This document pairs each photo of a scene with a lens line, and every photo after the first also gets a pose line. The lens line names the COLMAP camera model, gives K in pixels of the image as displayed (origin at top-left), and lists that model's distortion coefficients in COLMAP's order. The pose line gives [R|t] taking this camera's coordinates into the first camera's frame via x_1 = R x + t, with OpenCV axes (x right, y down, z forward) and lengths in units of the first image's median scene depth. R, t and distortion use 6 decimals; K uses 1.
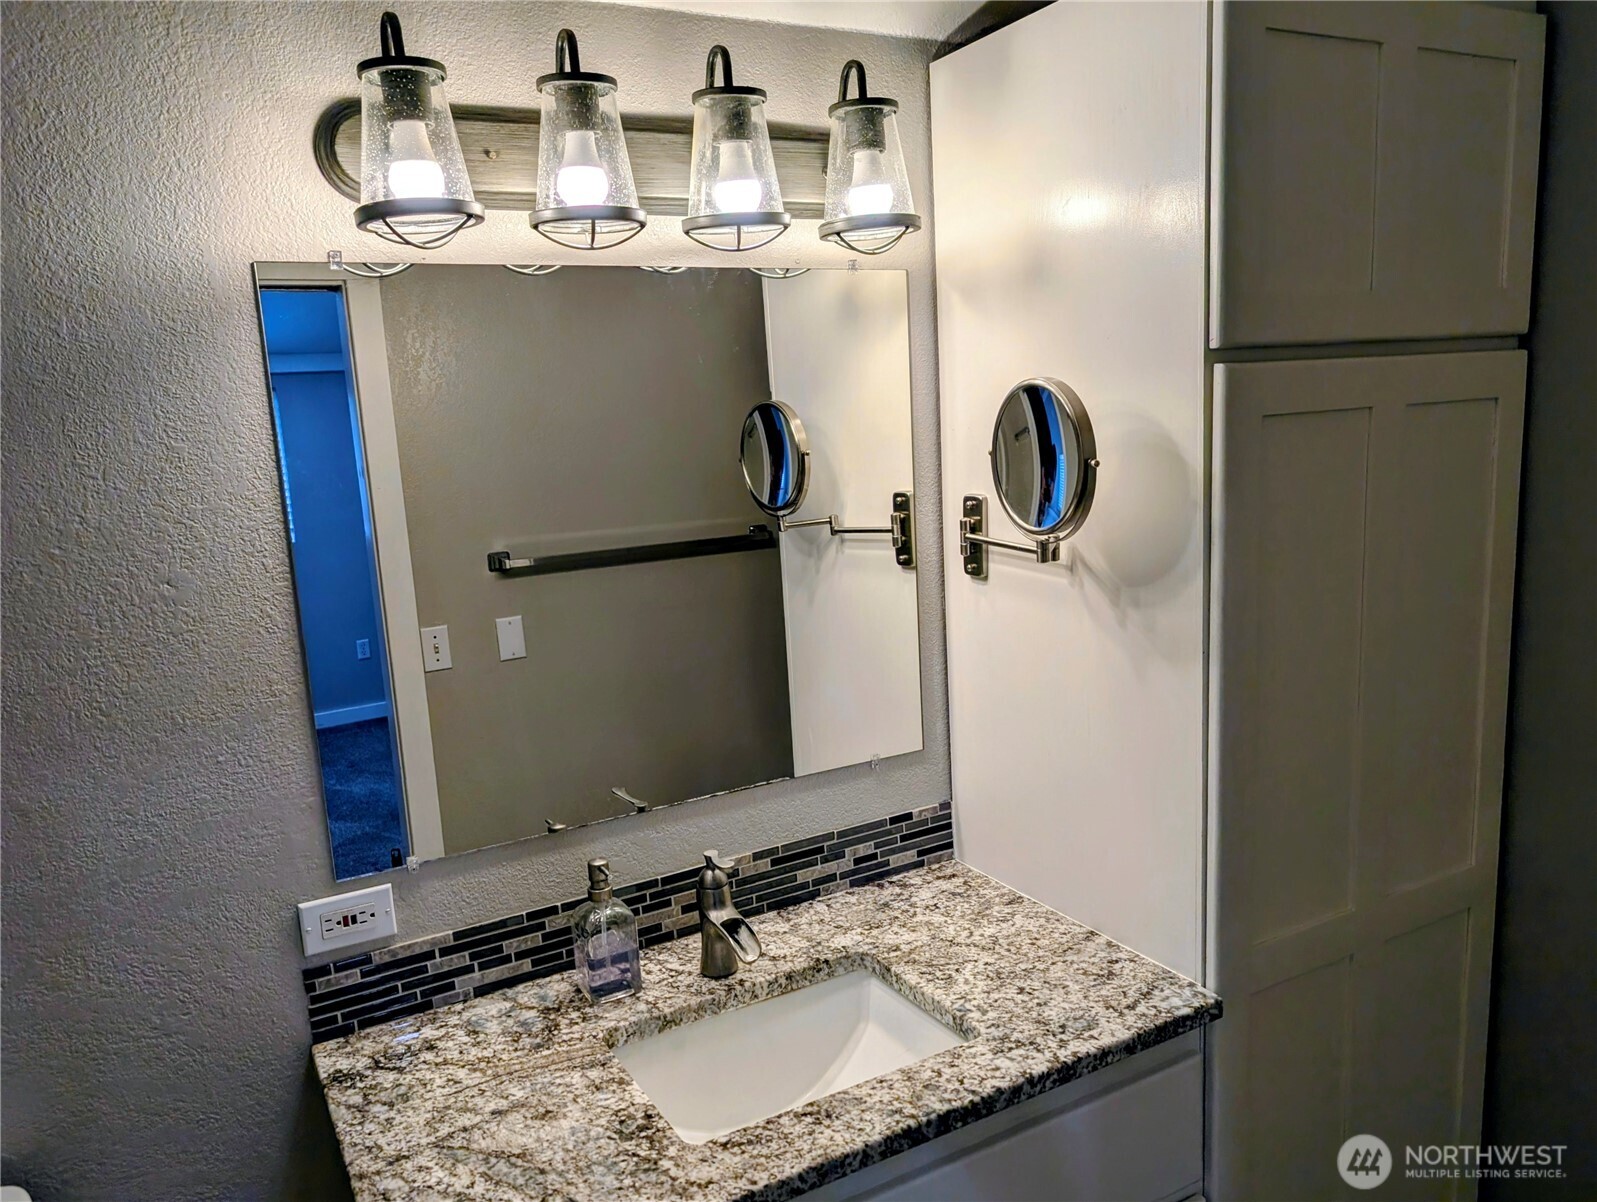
lens RADIAL K [[1139.9, 0, 803.3], [0, 1139.9, 628.2], [0, 0, 1]] dist [0.018230, -0.007865]
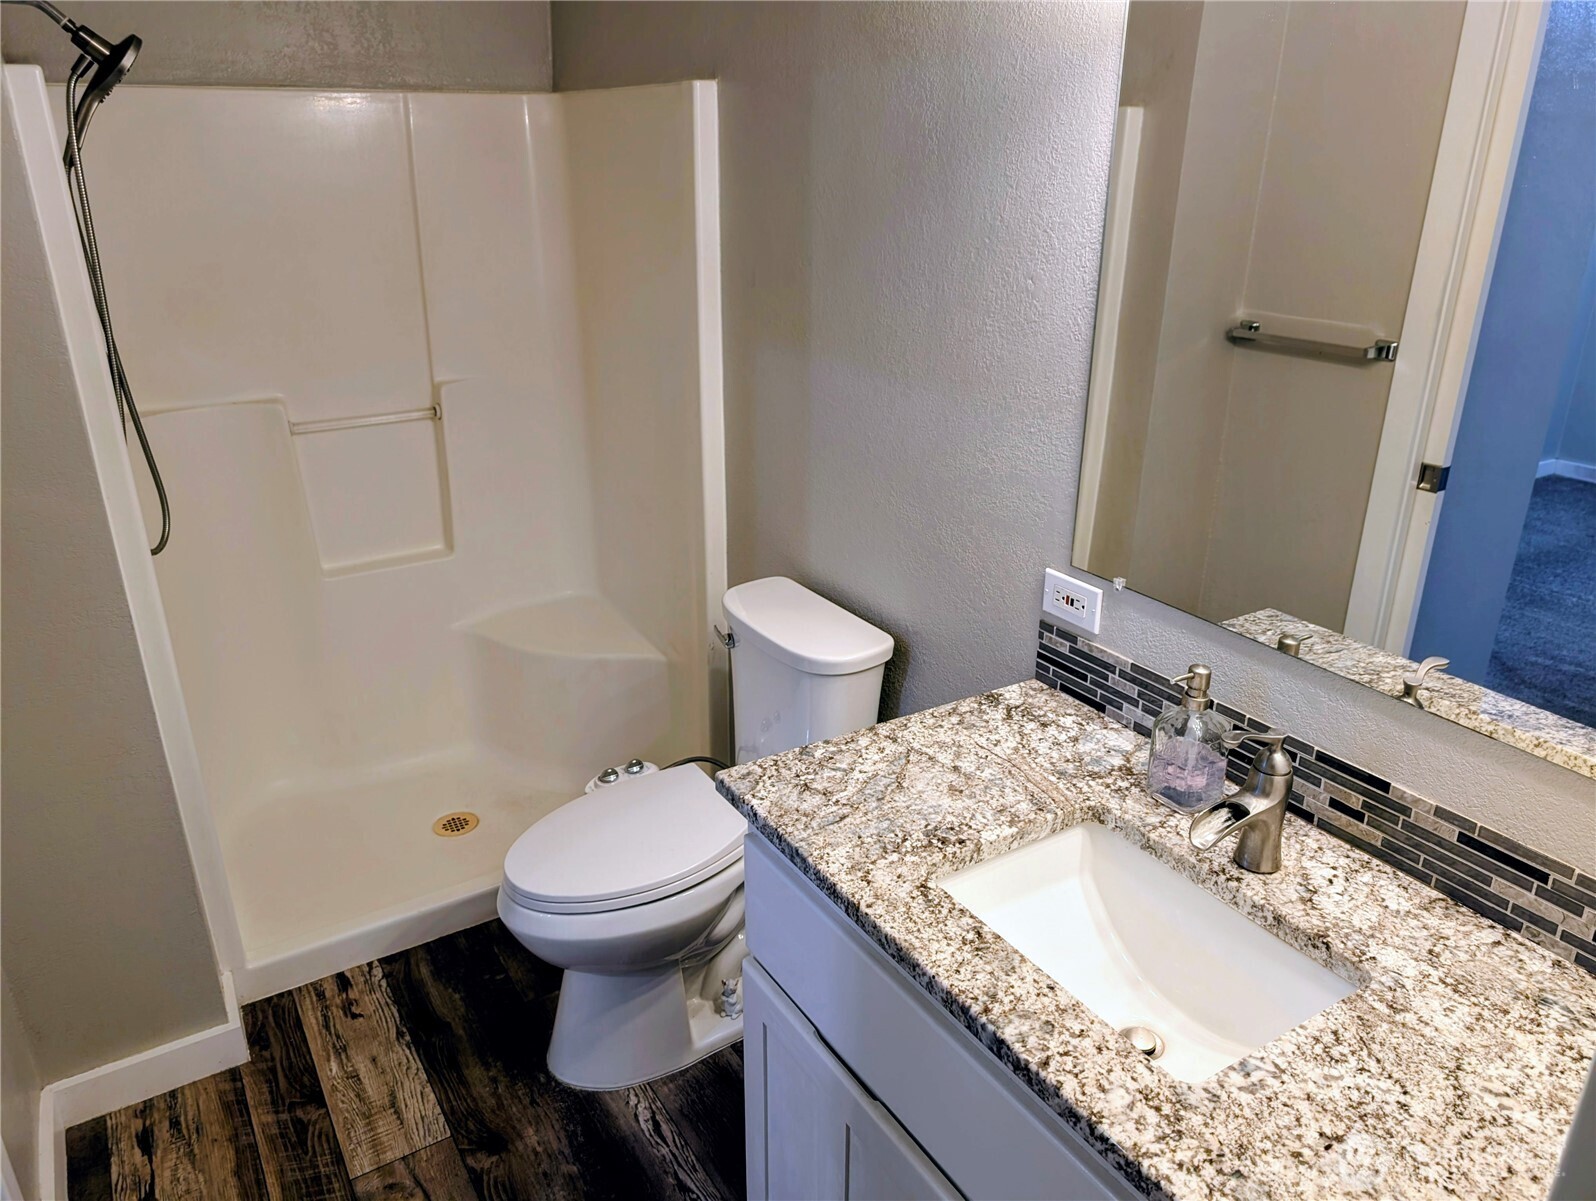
lens RADIAL K [[1104.4, 0, 798.0], [0, 1104.4, 600.5], [0, 0, 1]] dist [-0.002553, -0.010635]
pose [[0.066710, 0.429347, -0.900672, 0.599421], [-0.192736, 0.891227, 0.410569, -0.155074], [0.978980, 0.146203, 0.142204, 0.561293]]
